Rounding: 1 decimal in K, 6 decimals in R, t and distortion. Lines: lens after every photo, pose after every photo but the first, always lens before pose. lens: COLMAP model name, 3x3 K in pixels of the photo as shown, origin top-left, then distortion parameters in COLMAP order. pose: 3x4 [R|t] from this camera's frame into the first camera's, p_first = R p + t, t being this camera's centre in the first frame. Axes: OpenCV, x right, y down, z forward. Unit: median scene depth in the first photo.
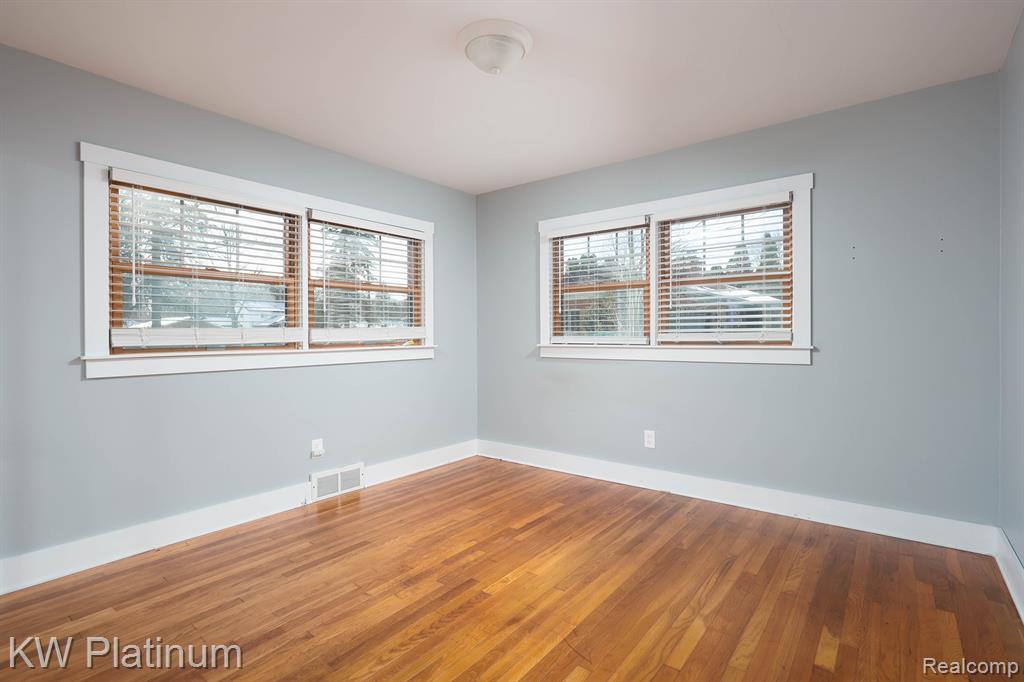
lens RADIAL K [[494.1, 0, 522.8], [0, 494.1, 335.8], [0, 0, 1]] dist [-0.000671, 0.000151]
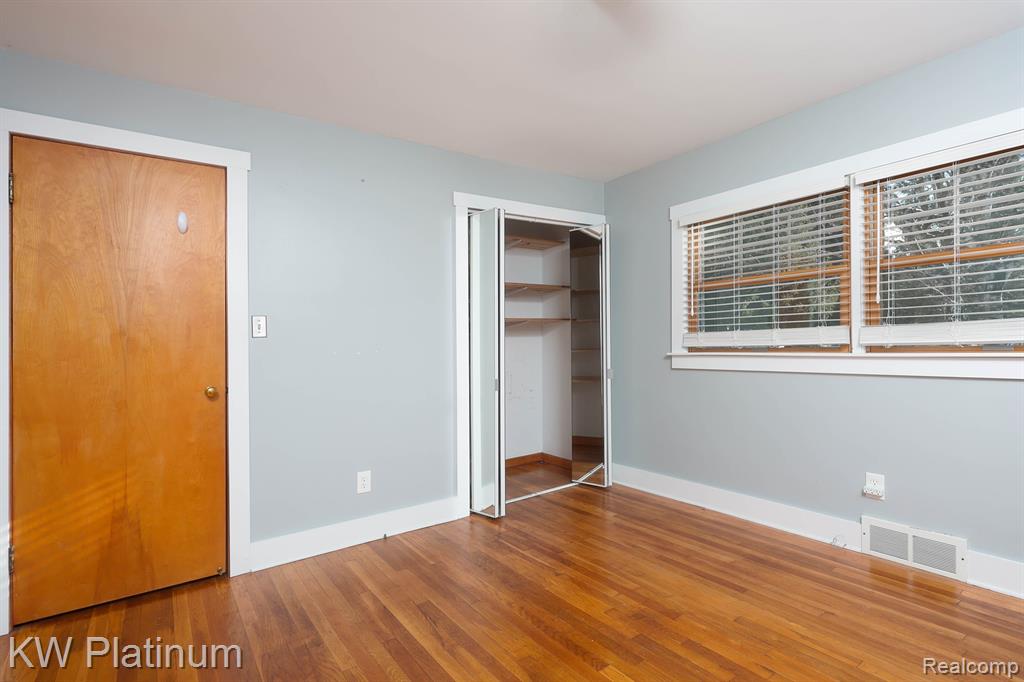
lens RADIAL K [[494.1, 0, 522.8], [0, 494.1, 335.8], [0, 0, 1]] dist [-0.000671, 0.000151]
pose [[-0.289457, -0.004810, -0.957179, 0.611757], [0.022276, 0.999683, -0.011760, -0.004489], [0.956932, -0.024726, -0.289258, 0.948479]]
